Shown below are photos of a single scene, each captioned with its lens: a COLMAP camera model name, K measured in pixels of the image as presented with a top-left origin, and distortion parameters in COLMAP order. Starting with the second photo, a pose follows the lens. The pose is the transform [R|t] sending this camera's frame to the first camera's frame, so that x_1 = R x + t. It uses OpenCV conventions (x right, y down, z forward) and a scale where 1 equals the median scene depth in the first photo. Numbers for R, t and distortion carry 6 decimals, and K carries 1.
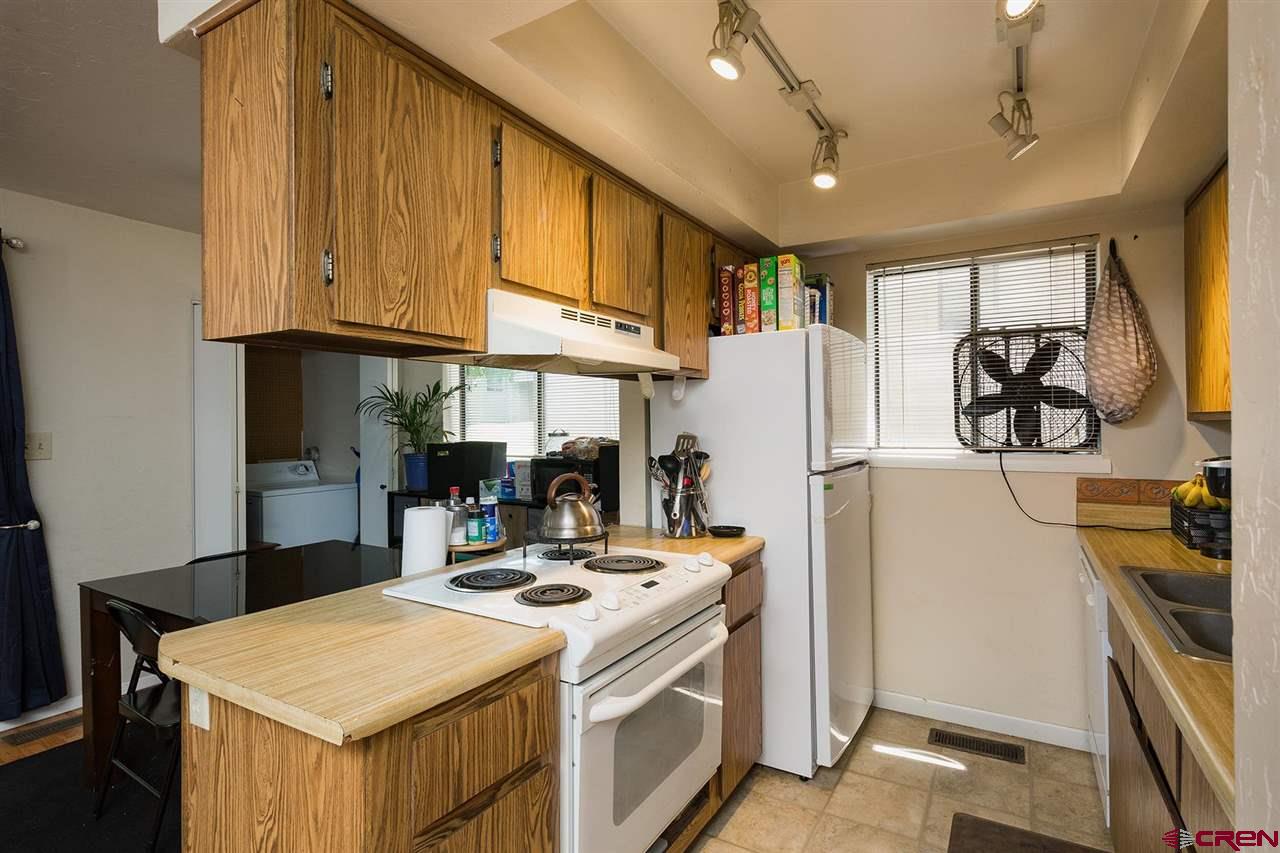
lens RADIAL K [[628.6, 0, 657.3], [0, 628.6, 392.2], [0, 0, 1]] dist [0.003962, 0.001596]
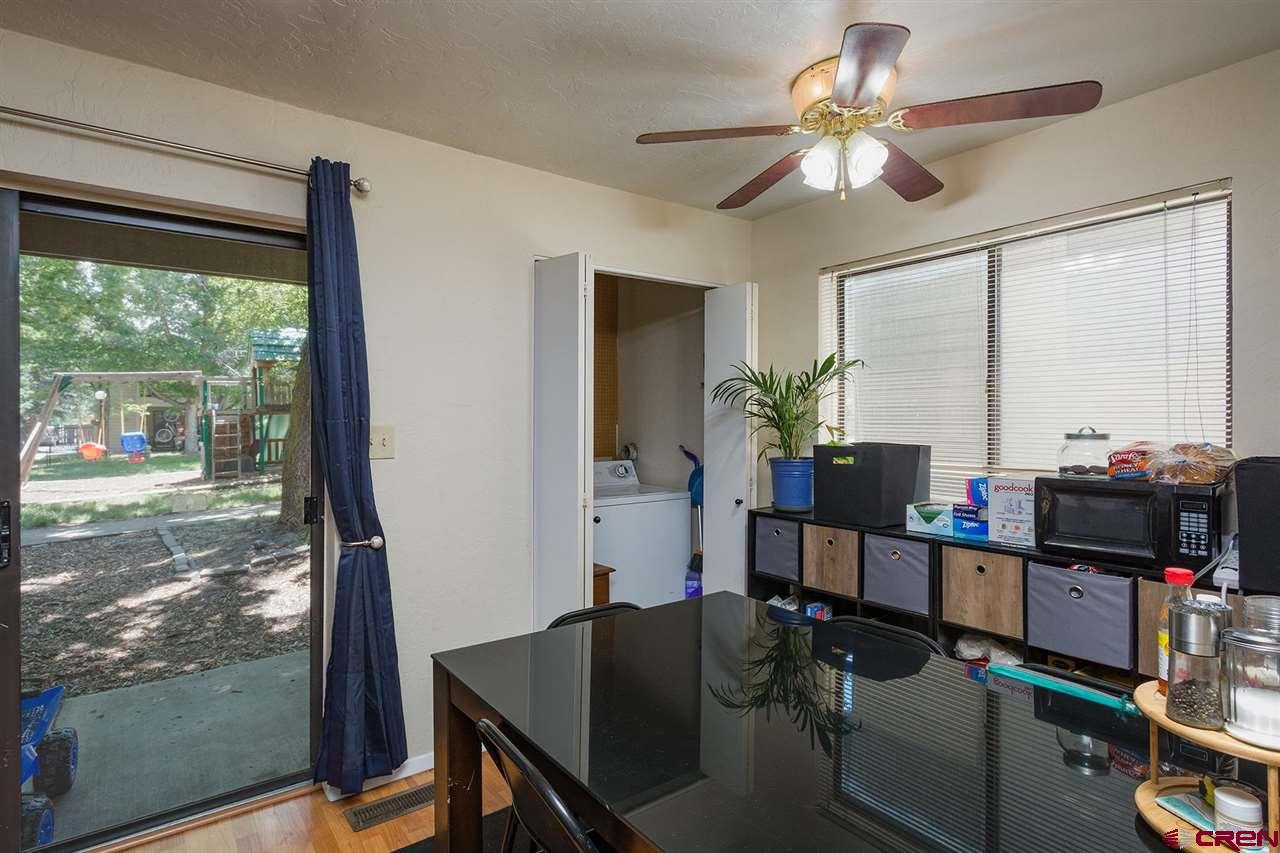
lens RADIAL K [[641.0, 0, 635.9], [0, 641.0, 416.2], [0, 0, 1]] dist [-0.035095, 0.000183]
pose [[0.922980, 0.001801, -0.384843, -0.298693], [0.017061, 0.998814, 0.045593, 0.016228], [0.384469, -0.048647, 0.921855, 0.311259]]
